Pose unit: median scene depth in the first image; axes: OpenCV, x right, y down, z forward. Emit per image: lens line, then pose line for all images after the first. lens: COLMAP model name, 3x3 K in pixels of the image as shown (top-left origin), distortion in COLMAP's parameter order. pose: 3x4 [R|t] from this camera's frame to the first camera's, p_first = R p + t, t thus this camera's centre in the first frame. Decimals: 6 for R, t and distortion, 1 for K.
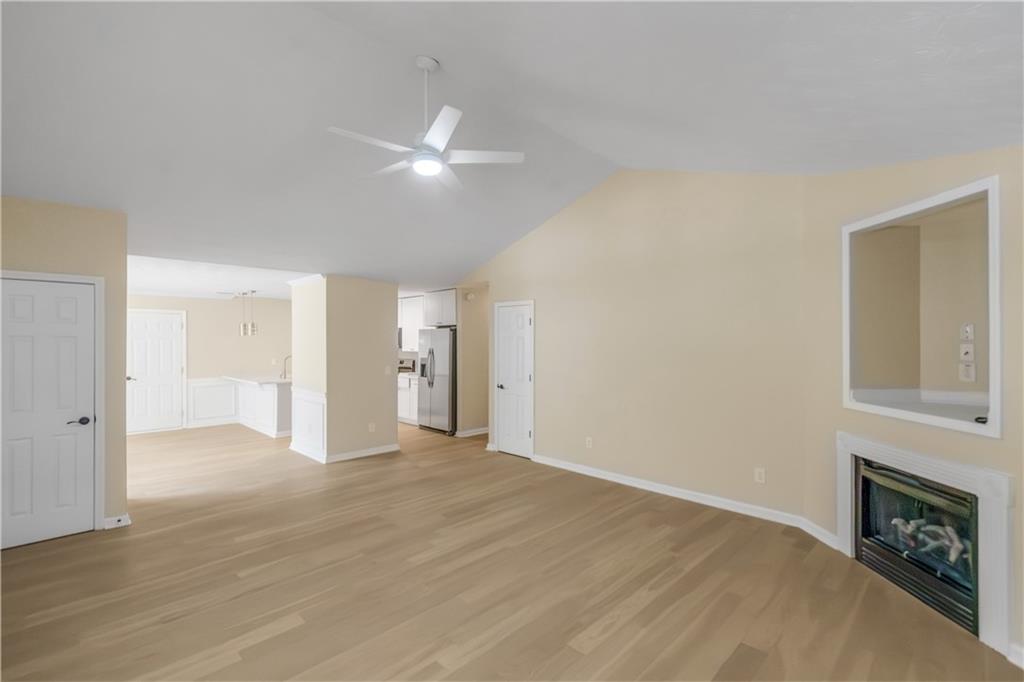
lens RADIAL K [[474.0, 0, 512.0], [0, 474.0, 341.0], [0, 0, 1]] dist [0.000500, -0.000327]
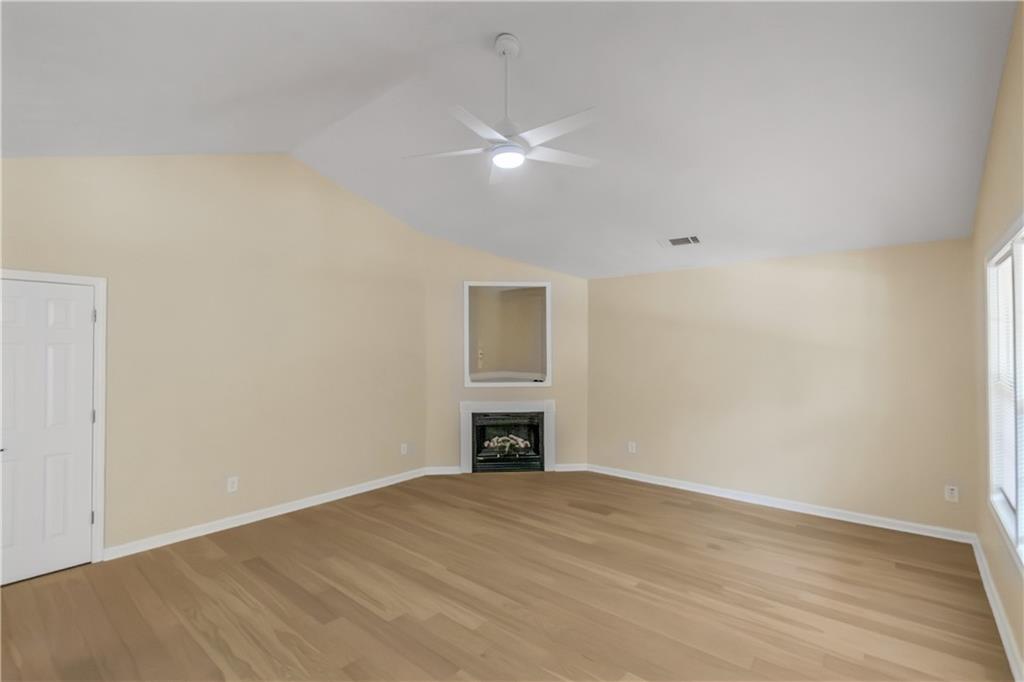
lens RADIAL K [[460.8, 0, 510.2], [0, 460.8, 341.3], [0, 0, 1]] dist [0.001247, -0.000148]
pose [[-0.083552, 0.010455, 0.996449, -0.664000], [0.003583, 0.999942, -0.010192, -0.004957], [-0.996497, 0.002719, -0.083584, 0.673603]]
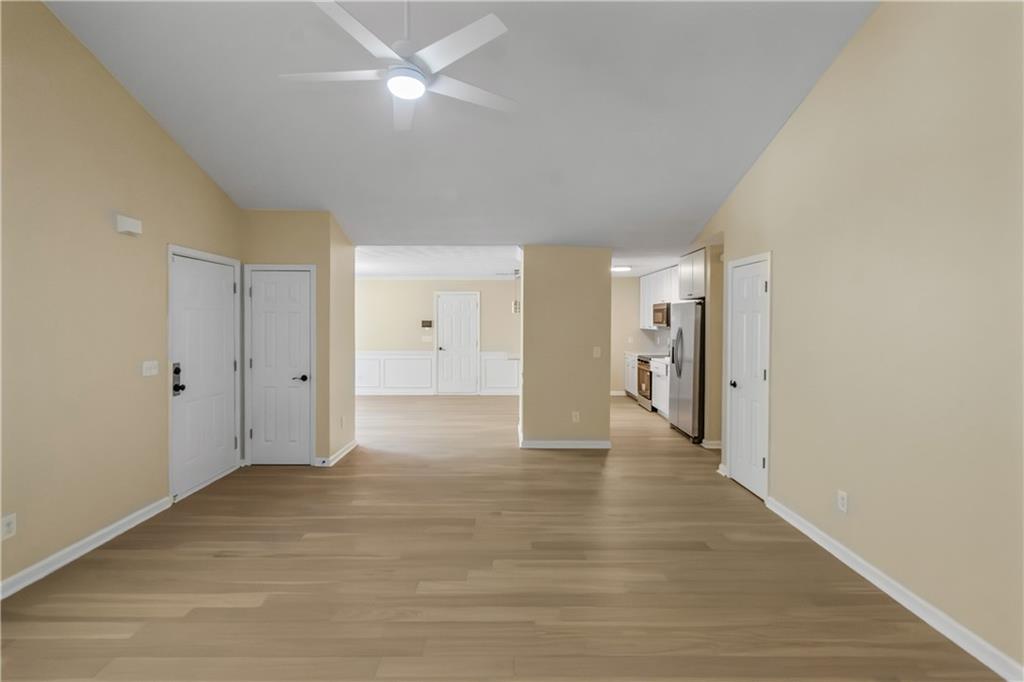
lens RADIAL K [[490.8, 0, 499.2], [0, 490.8, 326.9], [0, 0, 1]] dist [0.002194, 0.000233]
pose [[0.698752, 0.012331, -0.715258, 0.314591], [-0.004299, 0.999906, 0.013038, 0.007593], [0.715351, -0.006035, 0.698739, 0.342888]]
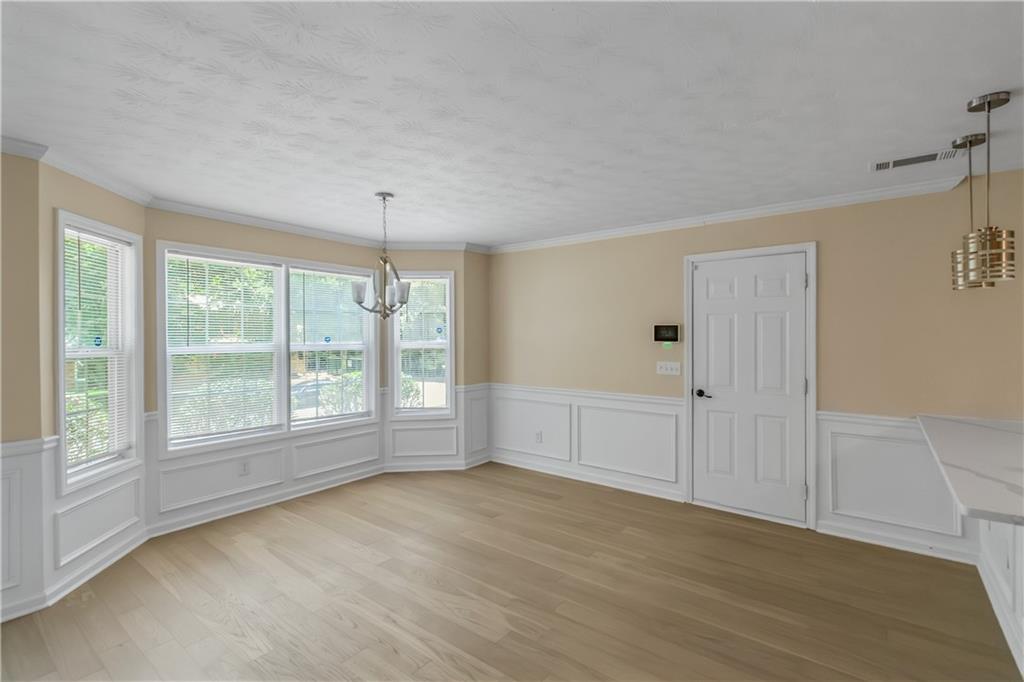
lens RADIAL K [[465.6, 0, 505.6], [0, 465.6, 338.9], [0, 0, 1]] dist [0.002442, 0.000270]
pose [[0.119569, 0.009998, -0.992776, -0.531924], [0.003074, 0.999941, 0.010441, 0.023323], [0.992821, -0.004301, 0.119532, 1.136658]]
